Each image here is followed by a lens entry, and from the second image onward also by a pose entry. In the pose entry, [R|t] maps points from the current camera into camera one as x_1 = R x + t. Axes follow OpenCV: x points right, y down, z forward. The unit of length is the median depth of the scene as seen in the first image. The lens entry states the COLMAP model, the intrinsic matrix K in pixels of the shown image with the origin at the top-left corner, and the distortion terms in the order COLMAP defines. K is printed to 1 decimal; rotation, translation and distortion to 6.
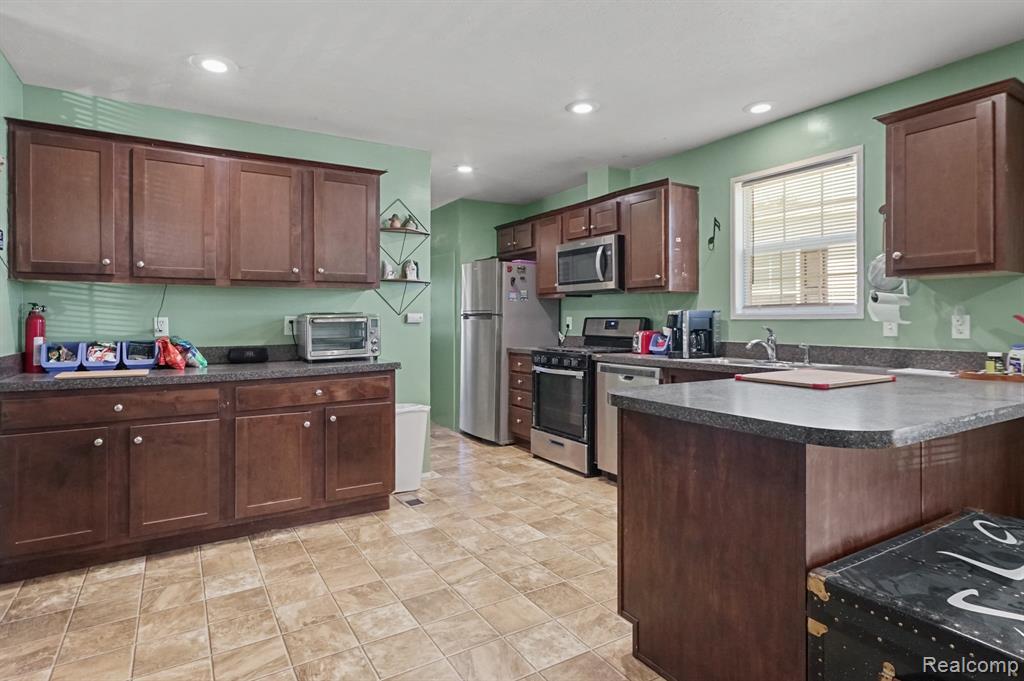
lens RADIAL K [[560.8, 0, 515.0], [0, 560.8, 321.2], [0, 0, 1]] dist [0.000812, 0.006244]
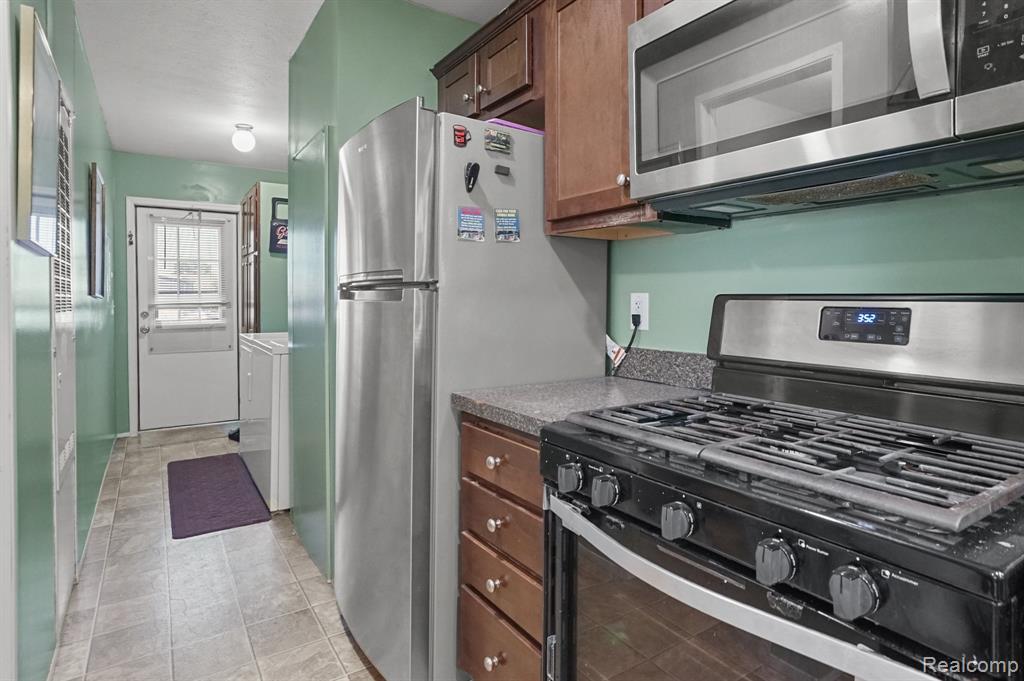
lens RADIAL K [[560.8, 0, 516.3], [0, 560.8, 296.0], [0, 0, 1]] dist [0.000812, 0.006244]
pose [[0.998939, 0.002148, 0.045998, 0.008340], [-0.001850, 0.999977, -0.006522, -0.004410], [-0.046011, 0.006430, 0.998920, 0.890293]]
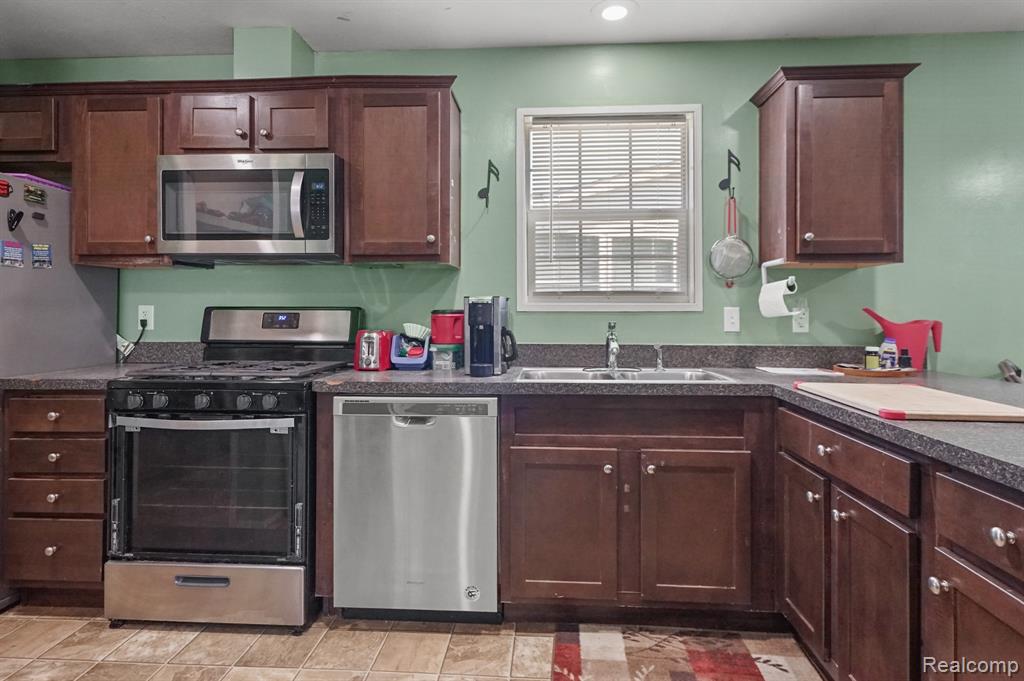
lens RADIAL K [[560.8, 0, 520.0], [0, 560.8, 307.5], [0, 0, 1]] dist [0.000812, 0.006244]
pose [[0.571697, 0.004637, 0.820452, -0.172503], [-0.000517, 0.999986, -0.005292, -0.003935], [-0.820465, 0.002602, 0.571691, 0.574978]]
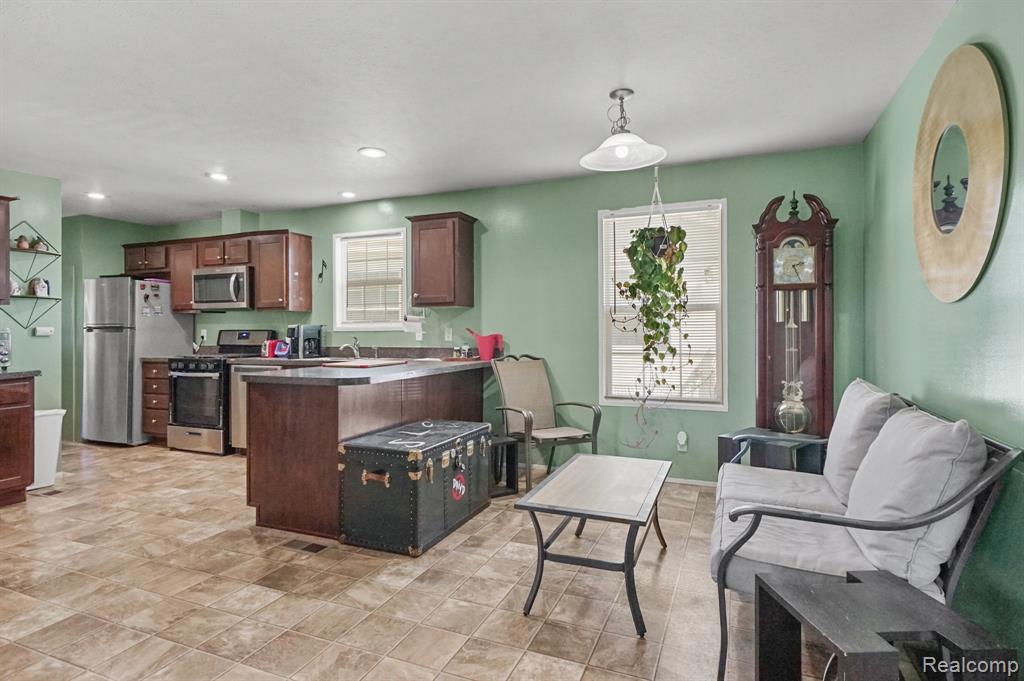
lens RADIAL K [[560.8, 0, 515.9], [0, 560.8, 325.4], [0, 0, 1]] dist [0.000812, 0.006244]
pose [[0.813781, 0.000648, 0.581171, -0.071246], [0.006742, 0.999922, -0.010555, 0.000545], [-0.581133, 0.012508, 0.813713, -0.433351]]
